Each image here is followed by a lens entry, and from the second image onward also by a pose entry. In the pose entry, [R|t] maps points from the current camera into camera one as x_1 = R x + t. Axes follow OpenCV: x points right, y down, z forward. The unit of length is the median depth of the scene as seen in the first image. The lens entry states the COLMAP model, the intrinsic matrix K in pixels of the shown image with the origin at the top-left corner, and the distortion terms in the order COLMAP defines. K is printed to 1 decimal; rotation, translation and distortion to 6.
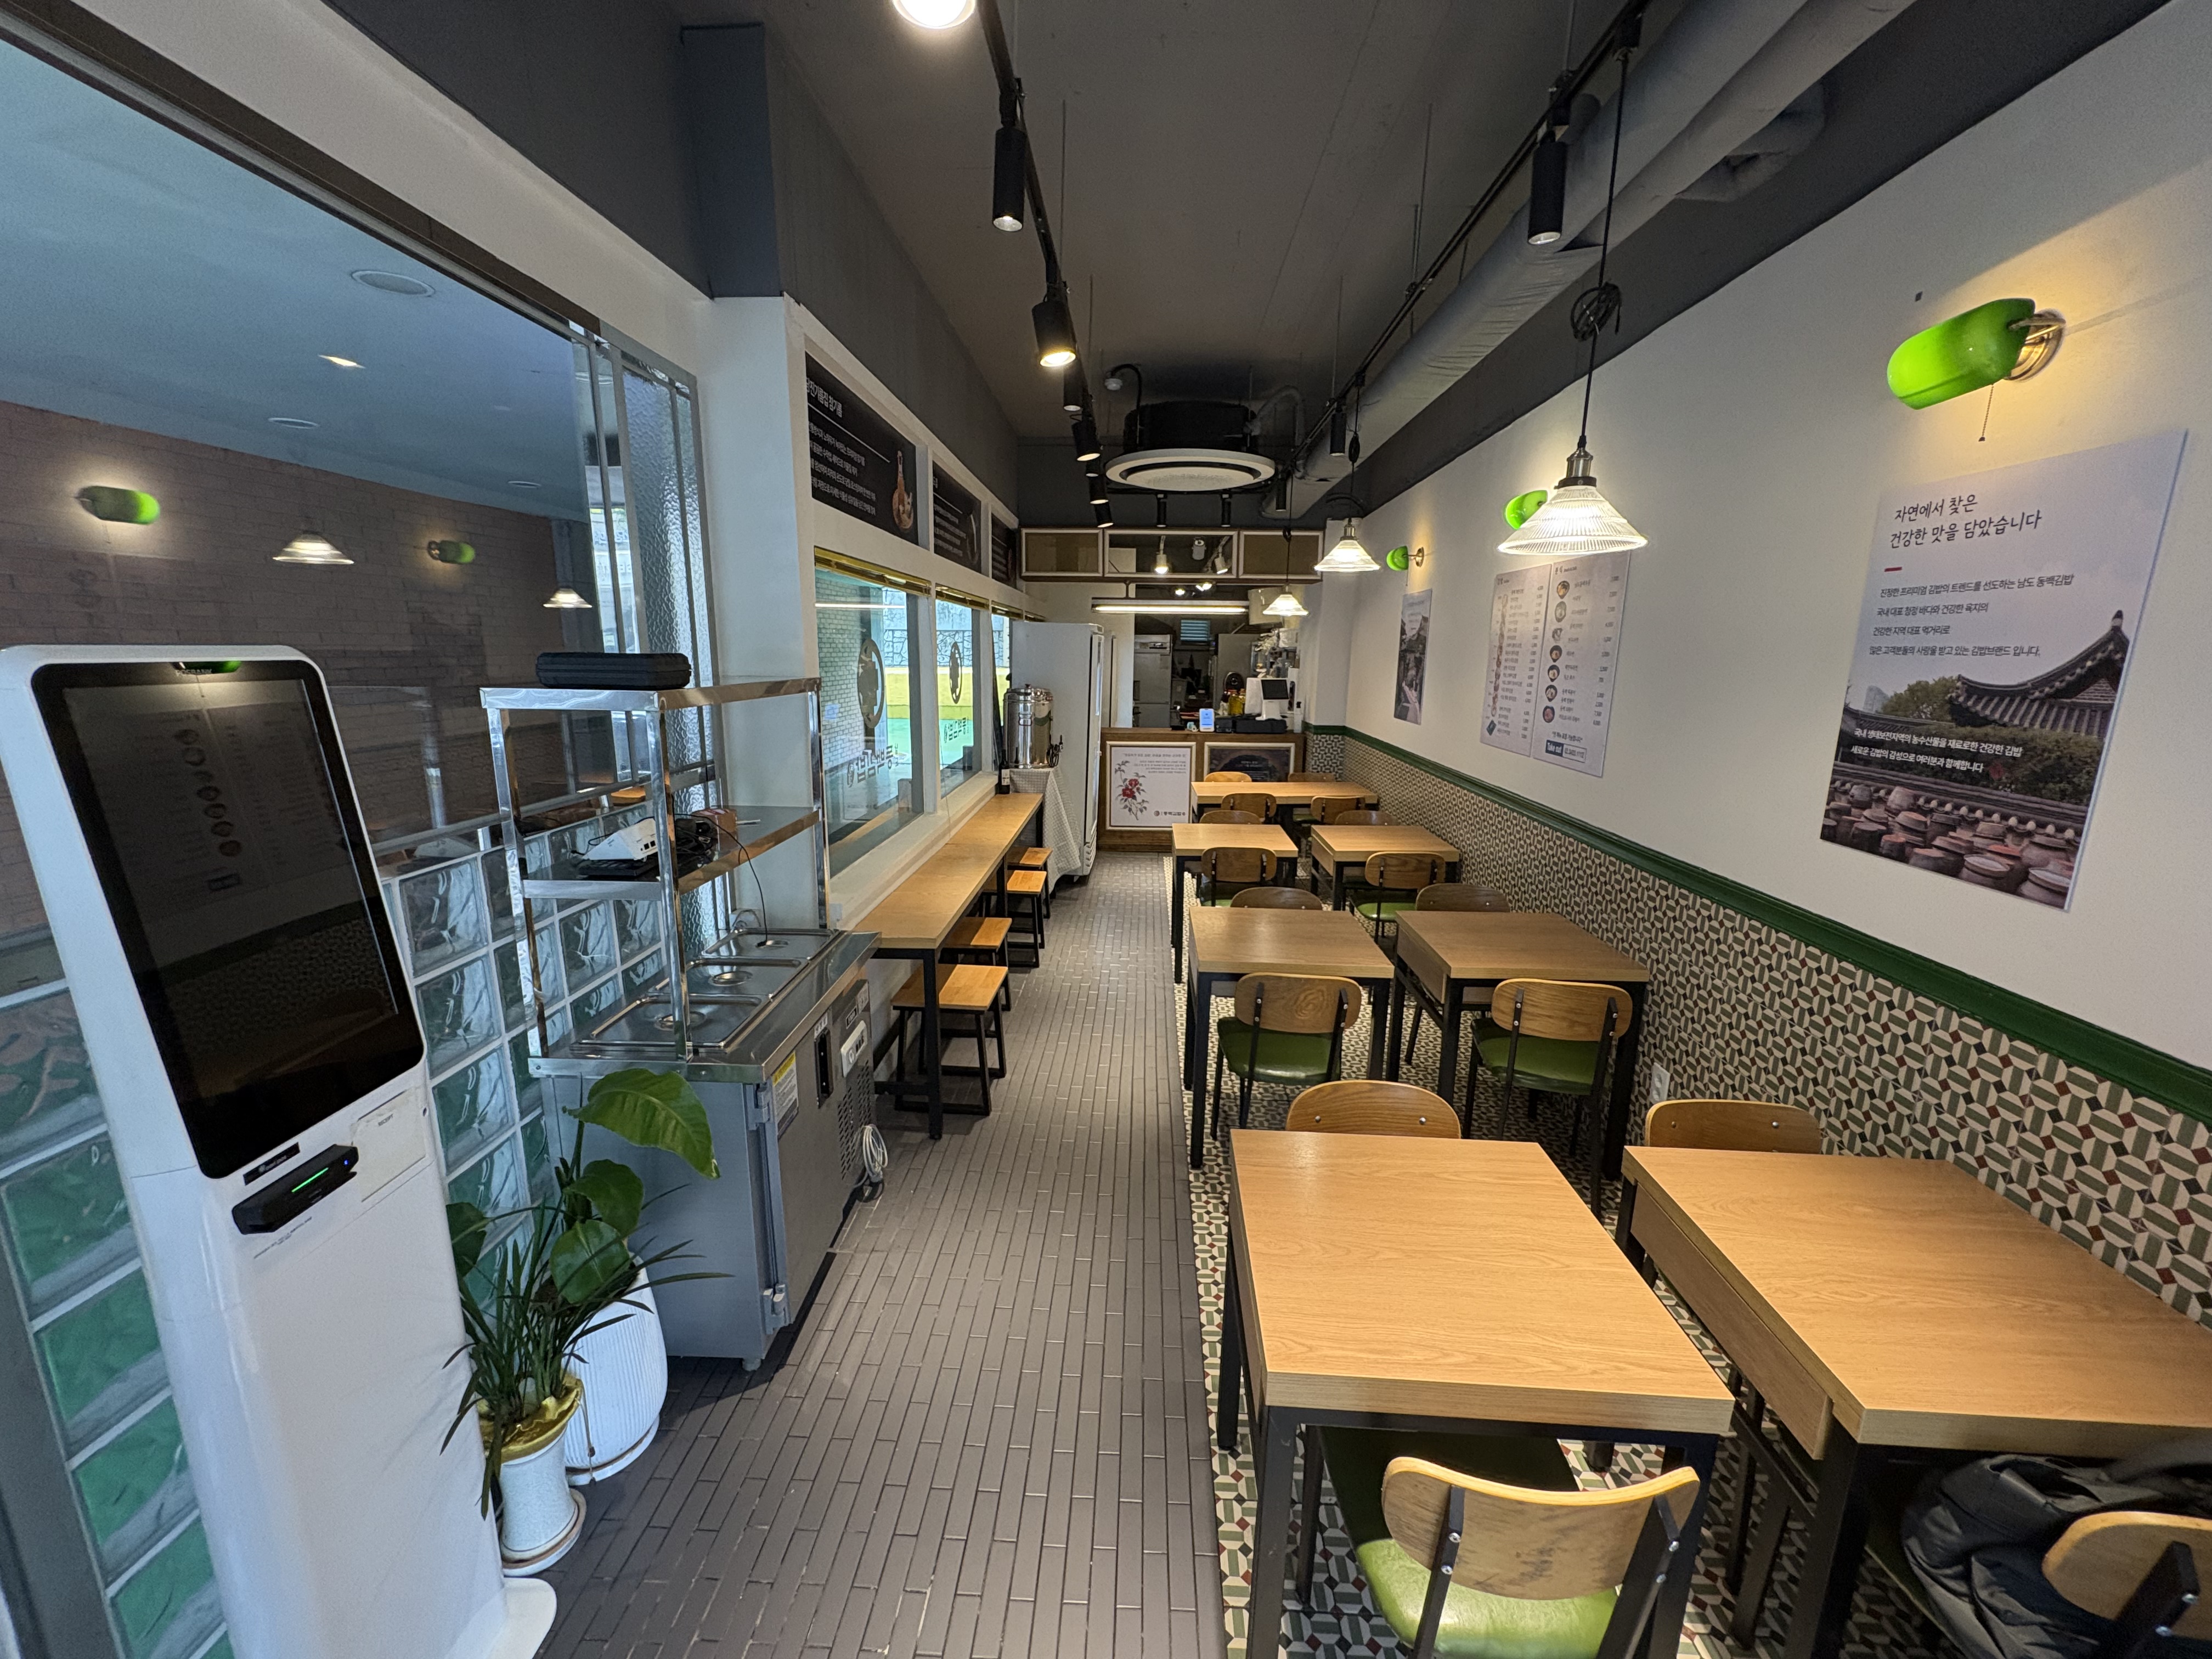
lens RADIAL K [[875.8, 0, 1114.3], [0, 875.8, 828.4], [0, 0, 1]] dist [0.000669, -0.000668]
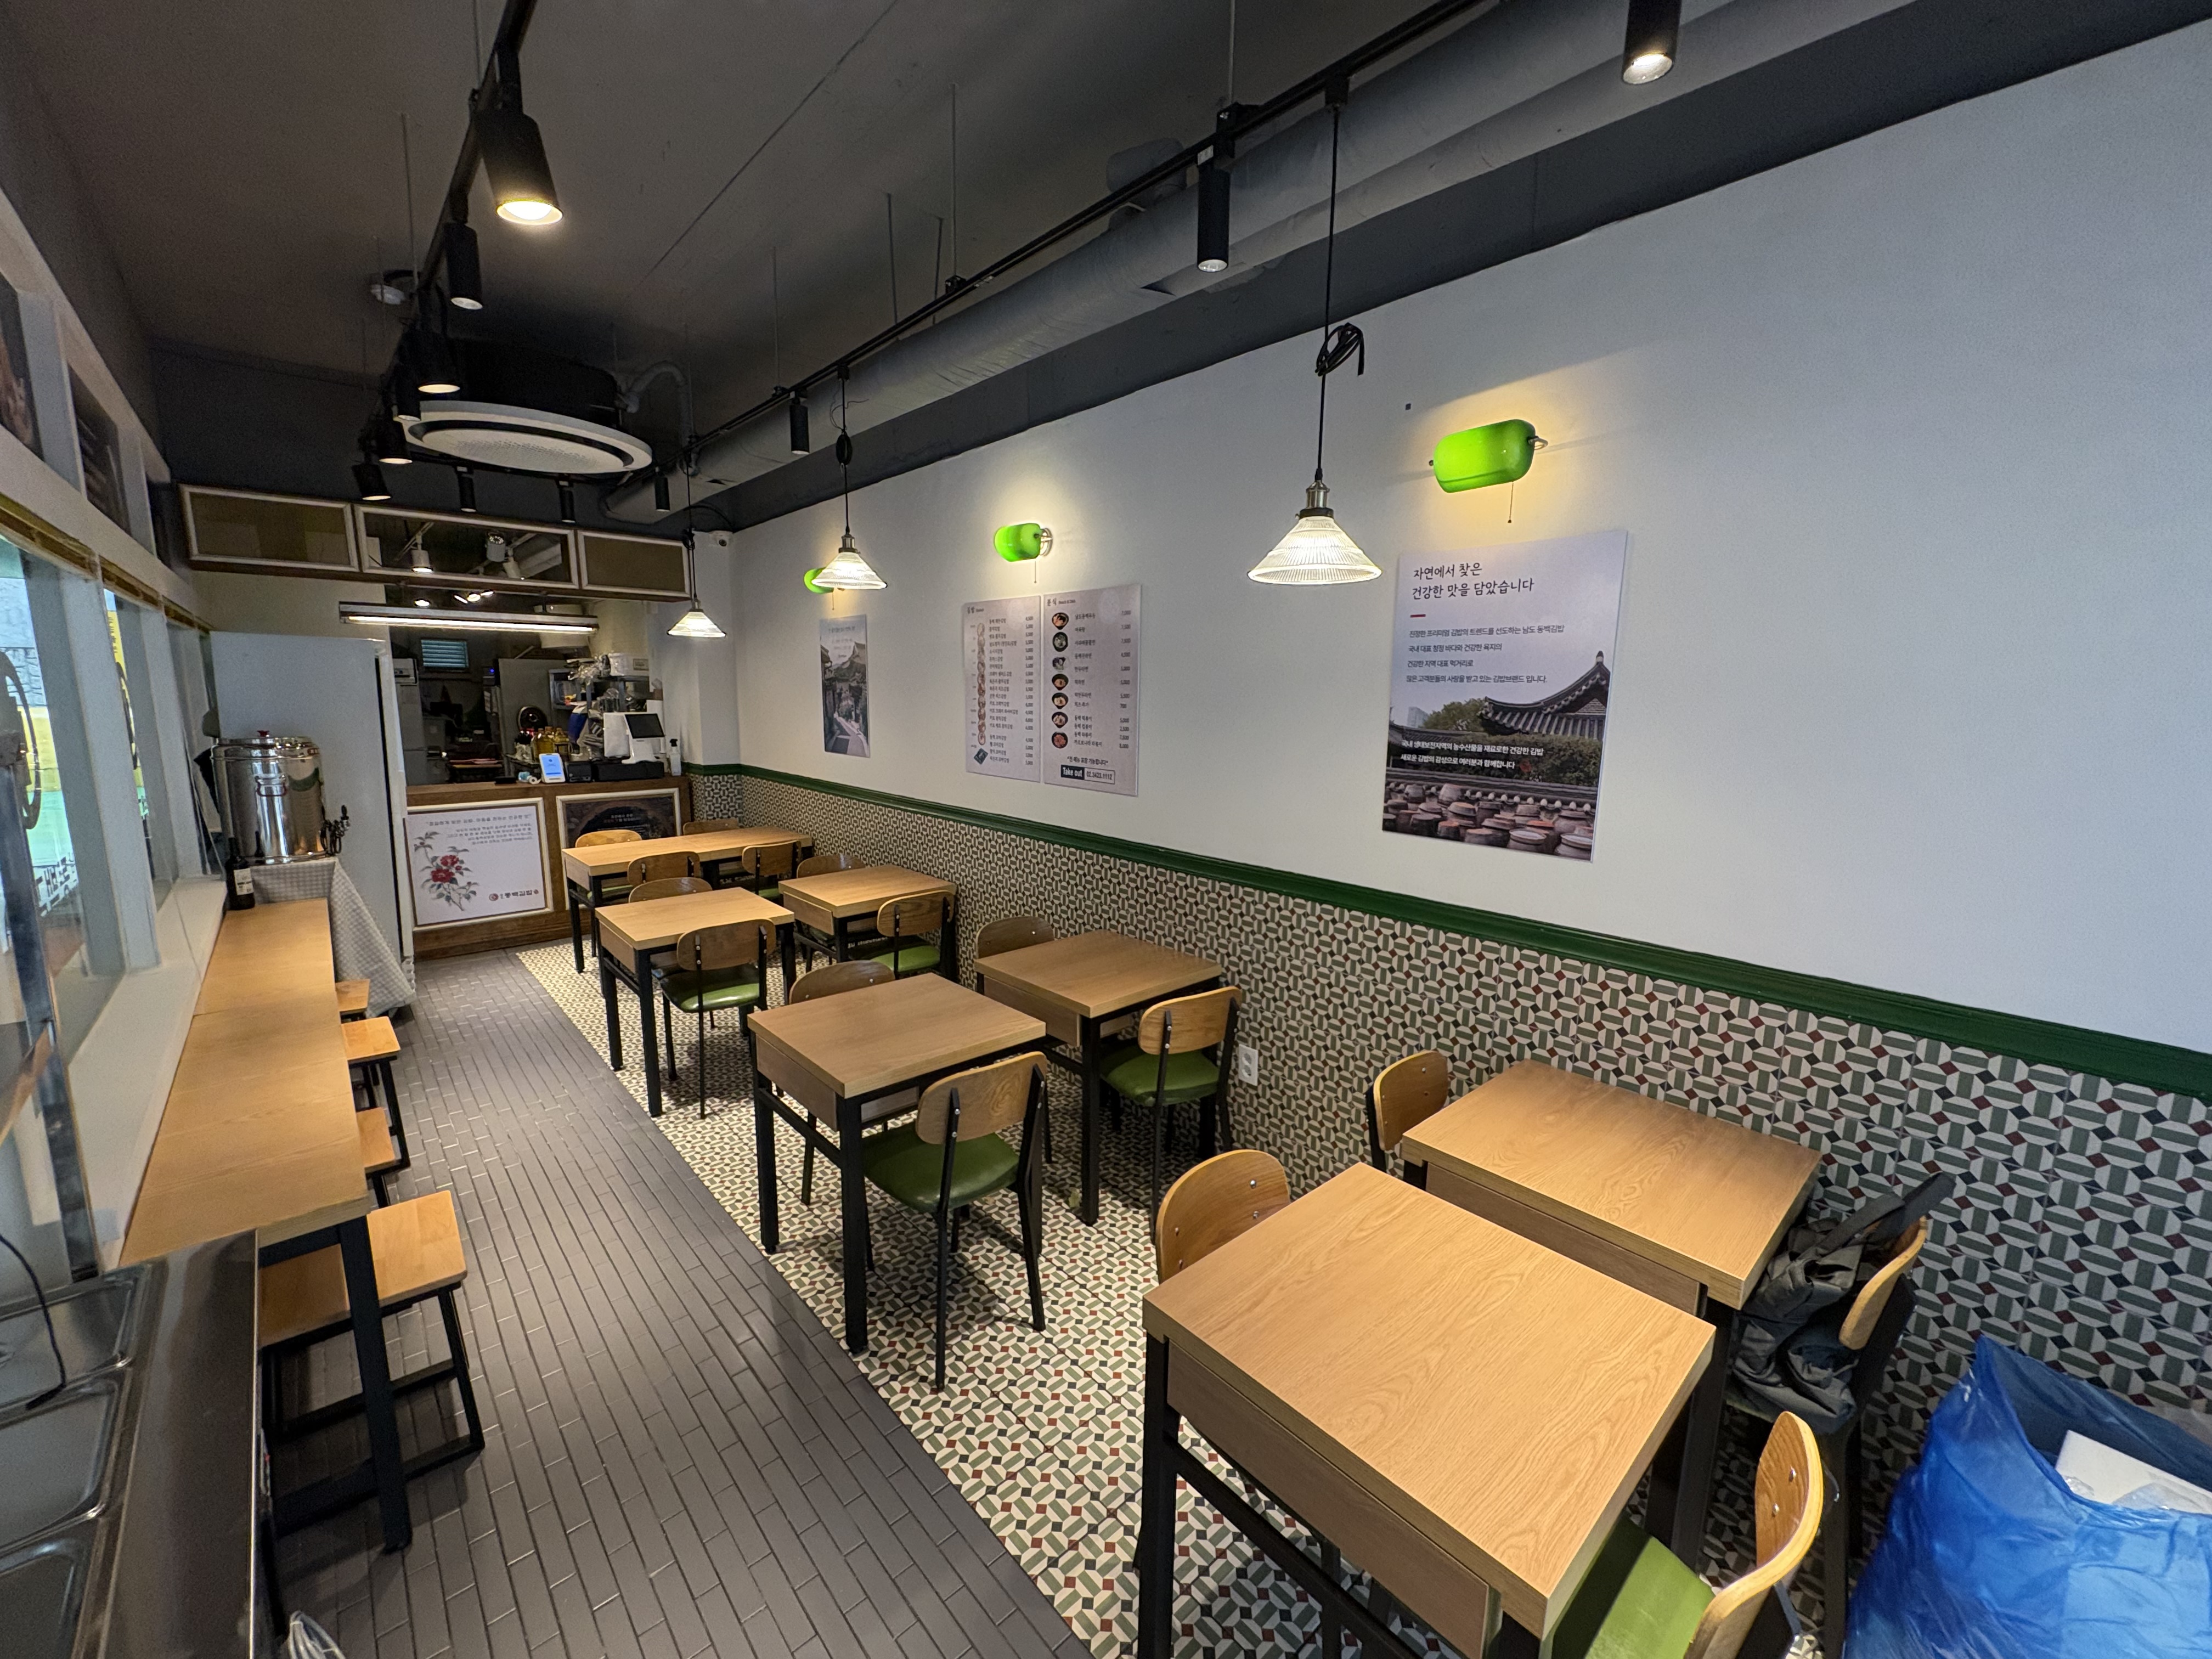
lens RADIAL K [[875.8, 0, 1124.6], [0, 875.8, 829.1], [0, 0, 1]] dist [0.000669, -0.000668]
pose [[0.710142, -0.115448, 0.694529, -0.316947], [0.137877, 0.990168, 0.023614, -0.070951], [-0.690426, 0.078991, 0.719078, 0.371891]]
